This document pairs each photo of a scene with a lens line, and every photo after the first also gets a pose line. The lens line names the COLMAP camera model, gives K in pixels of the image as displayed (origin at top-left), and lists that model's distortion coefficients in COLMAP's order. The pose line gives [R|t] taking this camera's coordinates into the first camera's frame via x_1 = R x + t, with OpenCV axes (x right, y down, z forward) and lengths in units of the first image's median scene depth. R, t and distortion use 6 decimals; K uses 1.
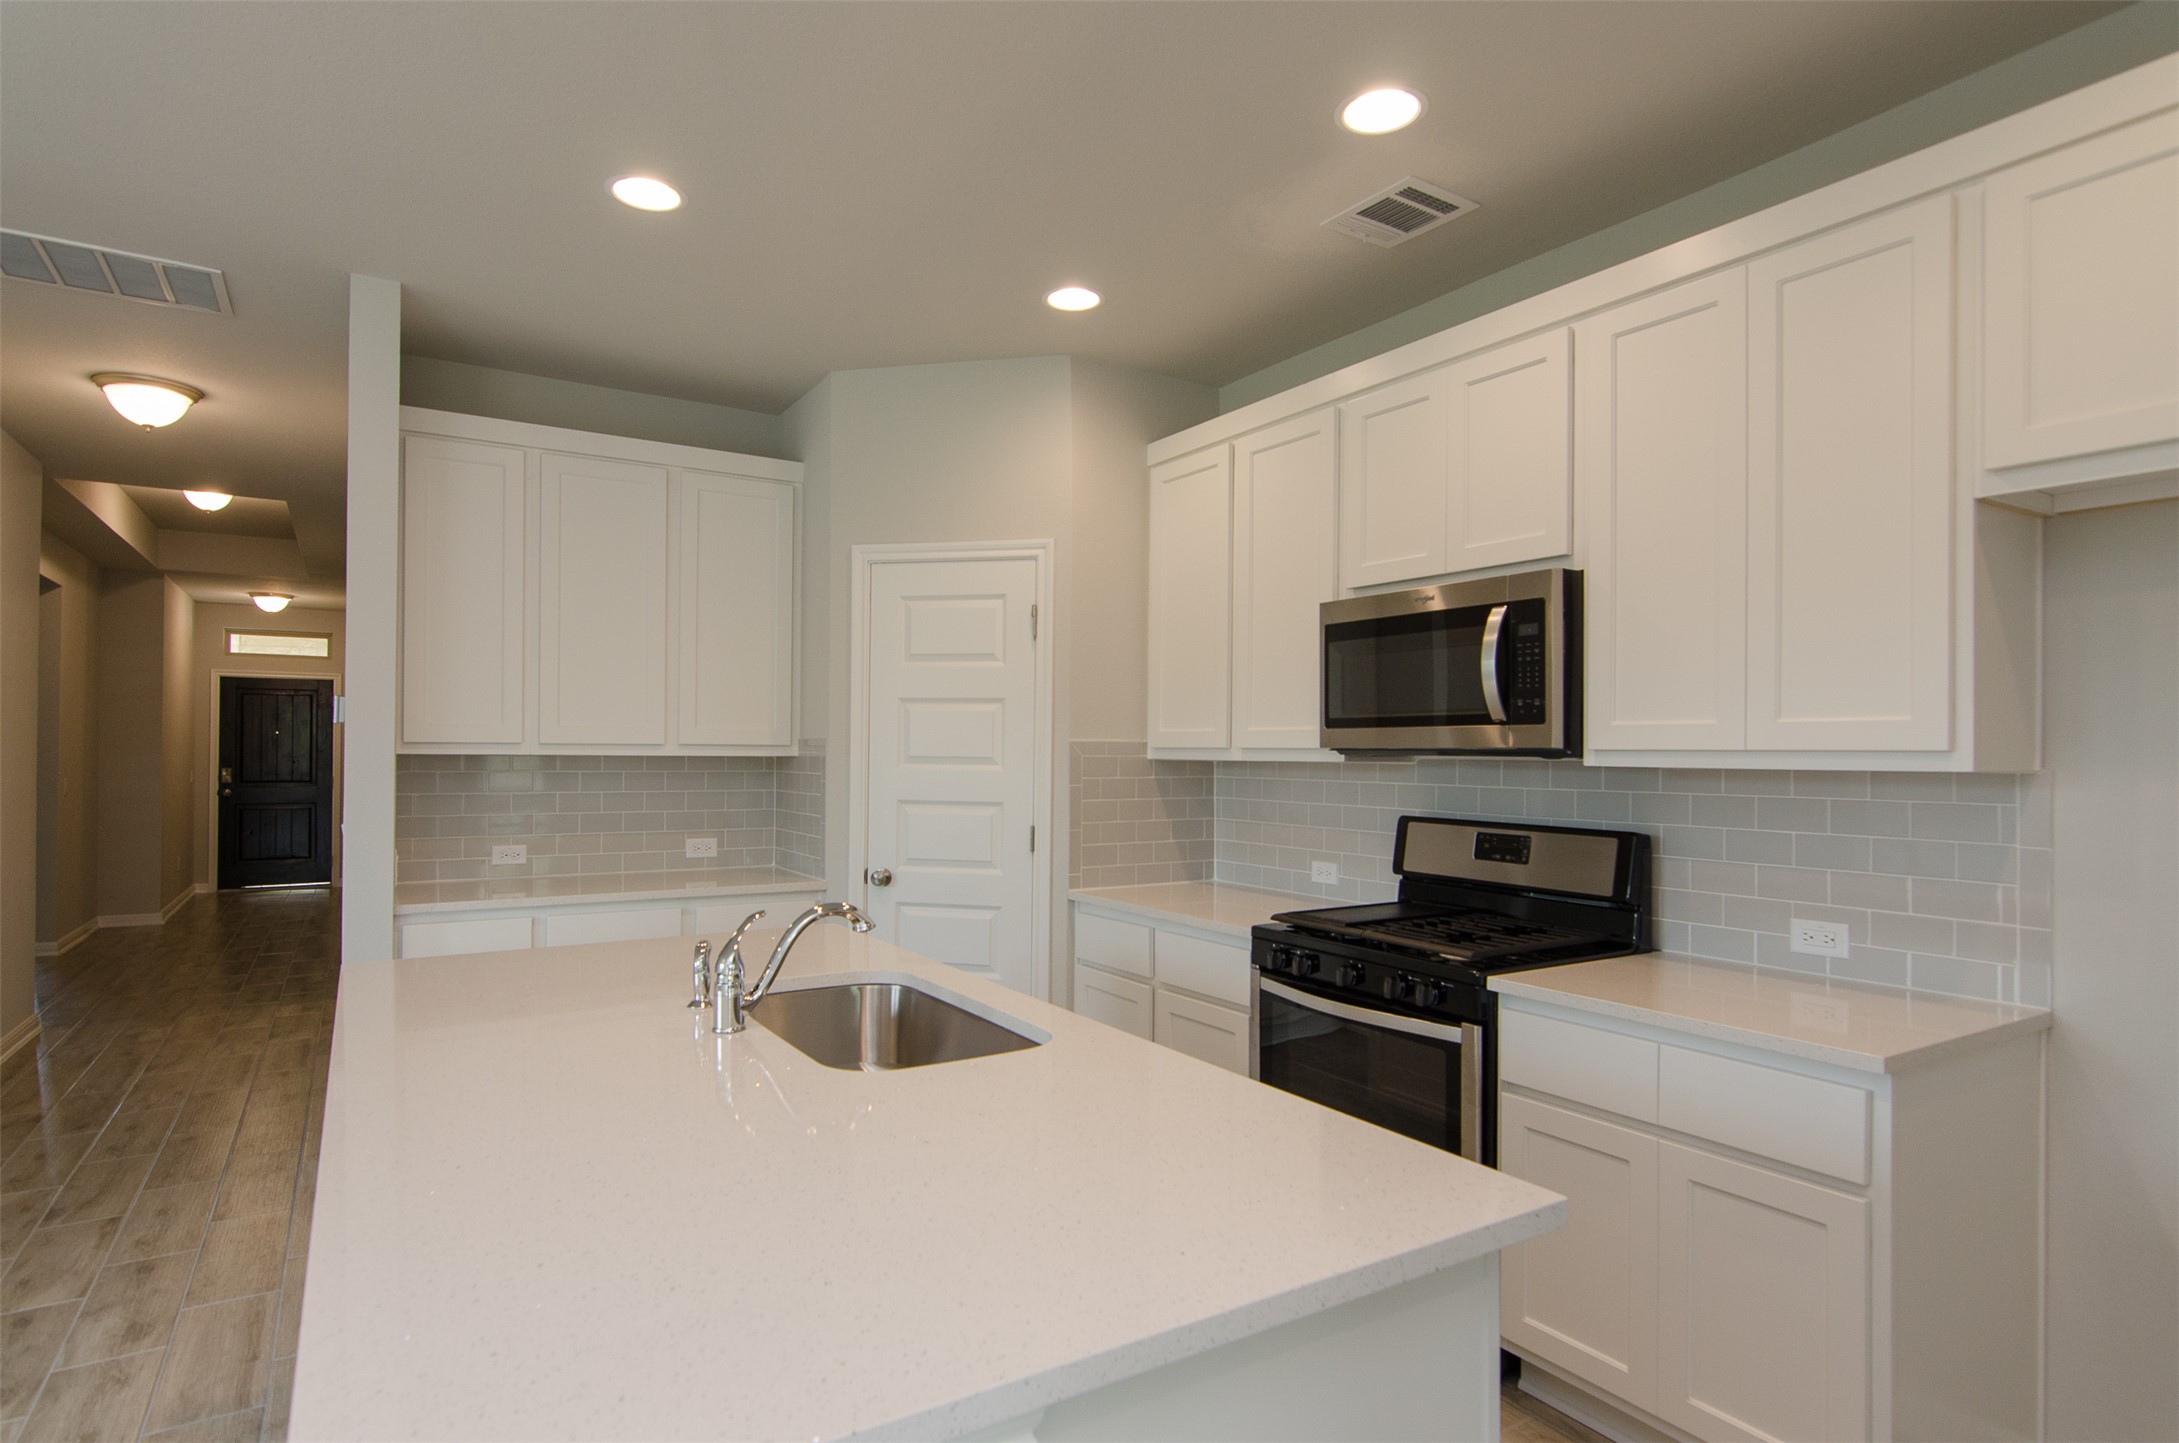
lens RADIAL K [[1118.7, 0, 1090.7], [0, 1118.7, 746.4], [0, 0, 1]] dist [0.000599, 0.000007]
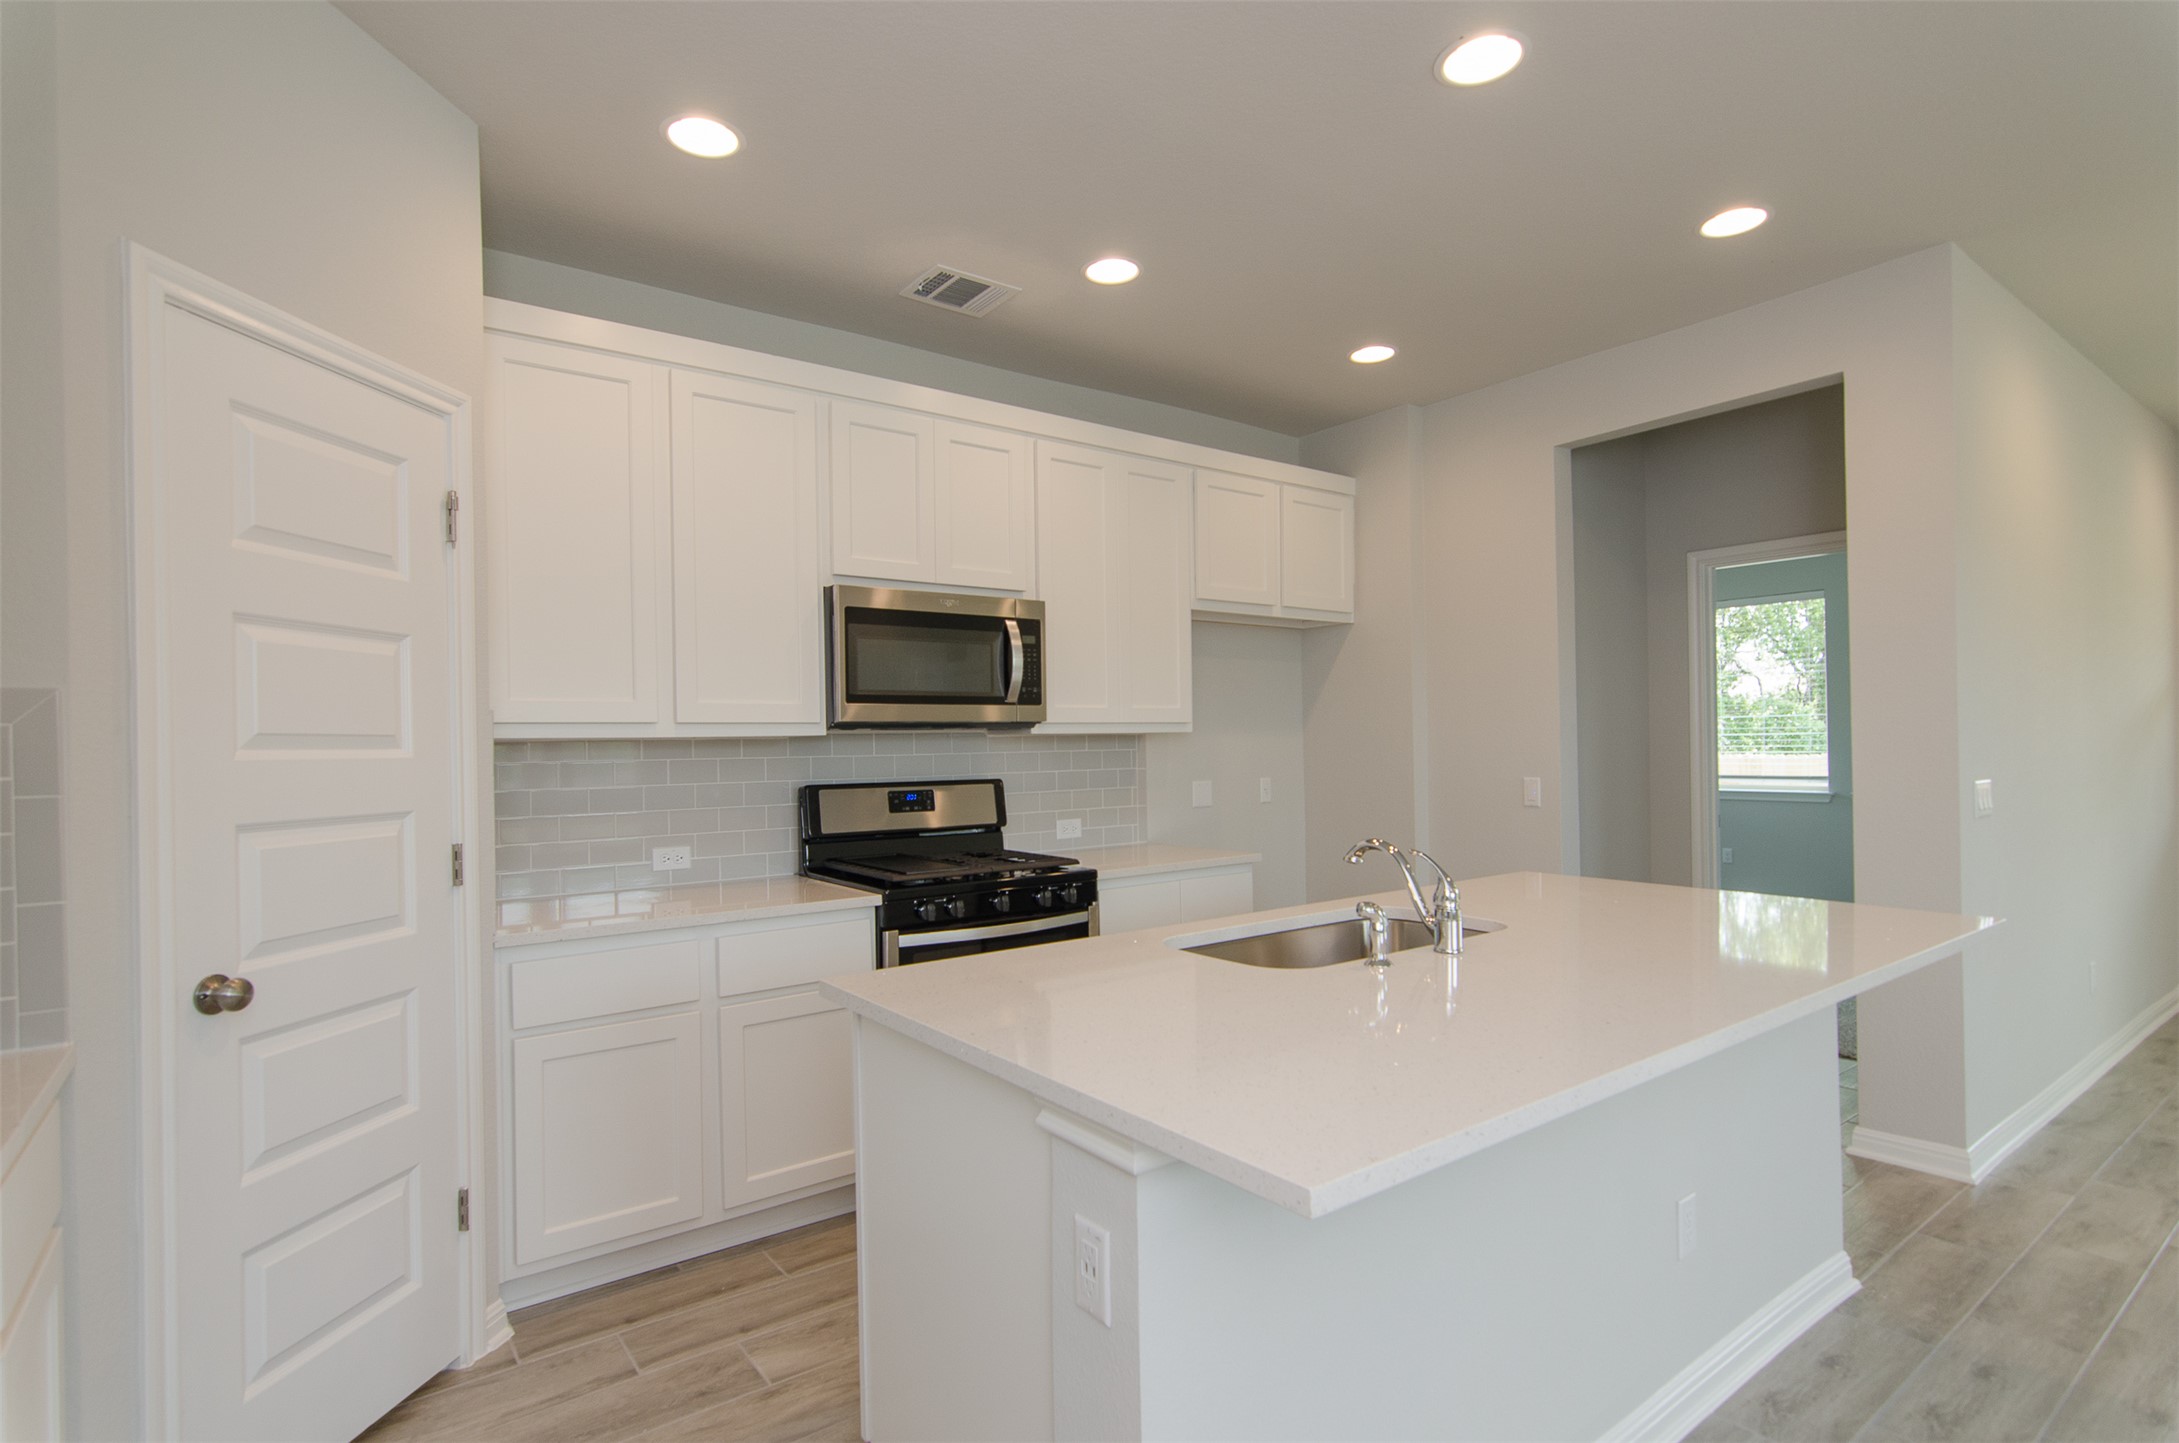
lens RADIAL K [[1067.6, 0, 1089.5], [0, 1067.6, 721.5], [0, 0, 1]] dist [0.002429, 0.000522]
pose [[-0.069234, -0.001879, 0.997599, -0.842158], [-0.004365, 0.999989, 0.001581, -0.002212], [-0.997591, -0.004245, -0.069241, 0.872198]]
